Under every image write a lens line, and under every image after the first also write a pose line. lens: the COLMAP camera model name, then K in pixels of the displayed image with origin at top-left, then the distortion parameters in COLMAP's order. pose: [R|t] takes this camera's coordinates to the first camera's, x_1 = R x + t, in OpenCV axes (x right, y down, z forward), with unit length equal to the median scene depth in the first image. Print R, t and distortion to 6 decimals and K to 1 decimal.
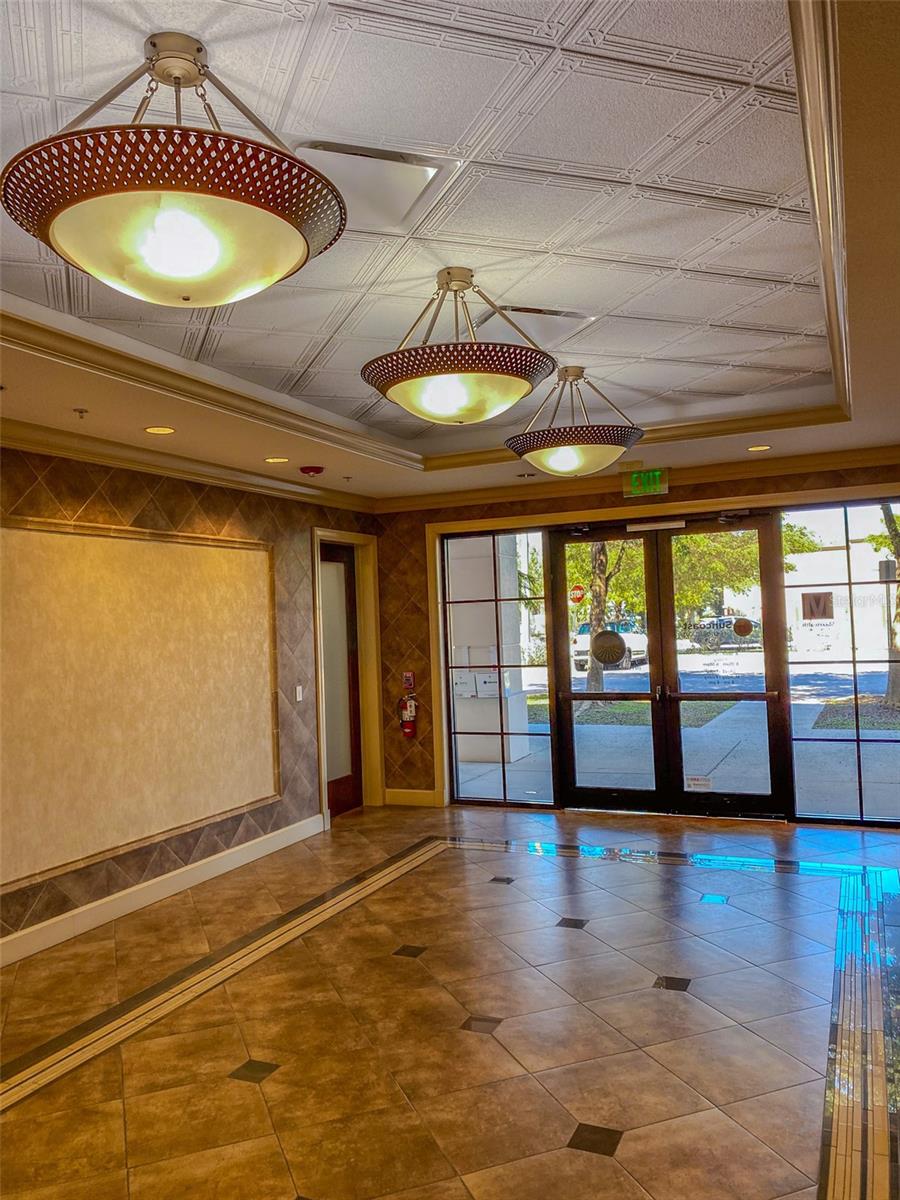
lens RADIAL K [[909.1, 0, 465.5], [0, 909.1, 594.3], [0, 0, 1]] dist [0.003974, -0.002839]
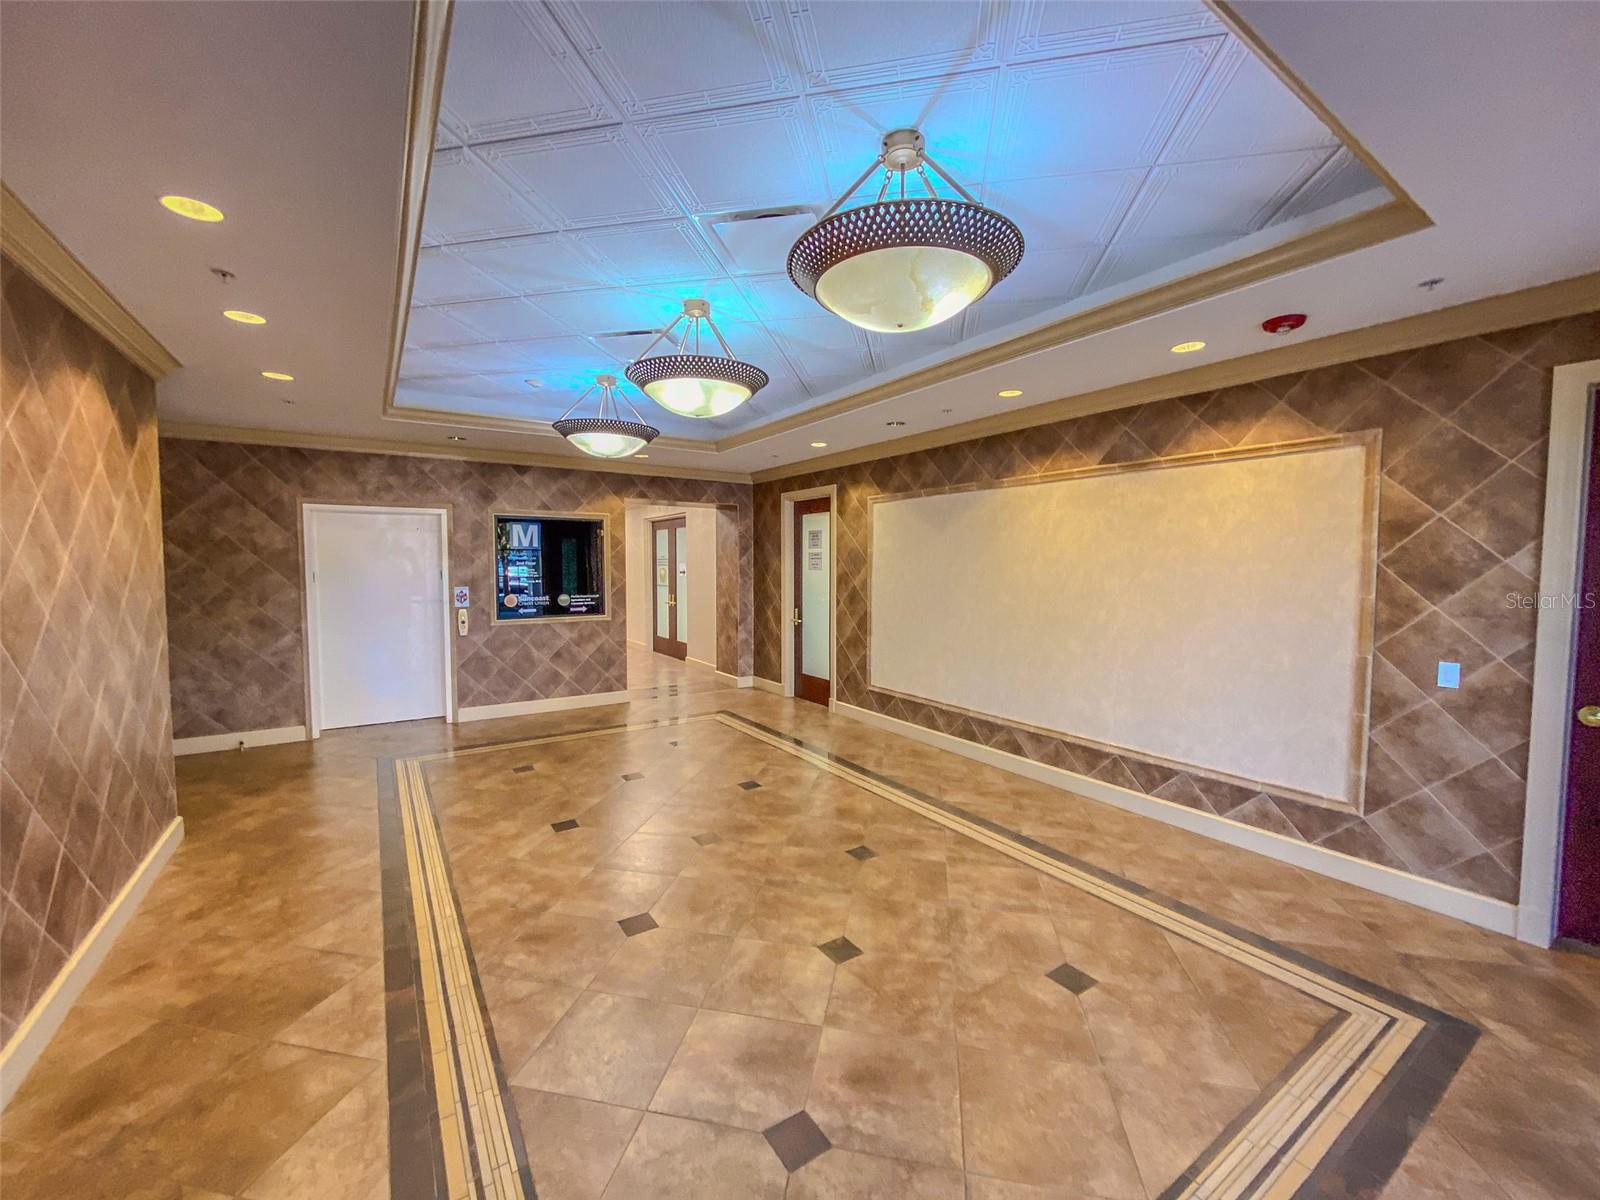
lens RADIAL K [[647.3, 0, 794.9], [0, 647.3, 599.1], [0, 0, 1]] dist [-0.003562, -0.000380]
pose [[-0.555011, 0.081557, -0.827835, 0.560210], [0.040038, 0.996648, 0.071344, 0.020088], [0.830879, 0.006452, -0.556416, 1.247183]]
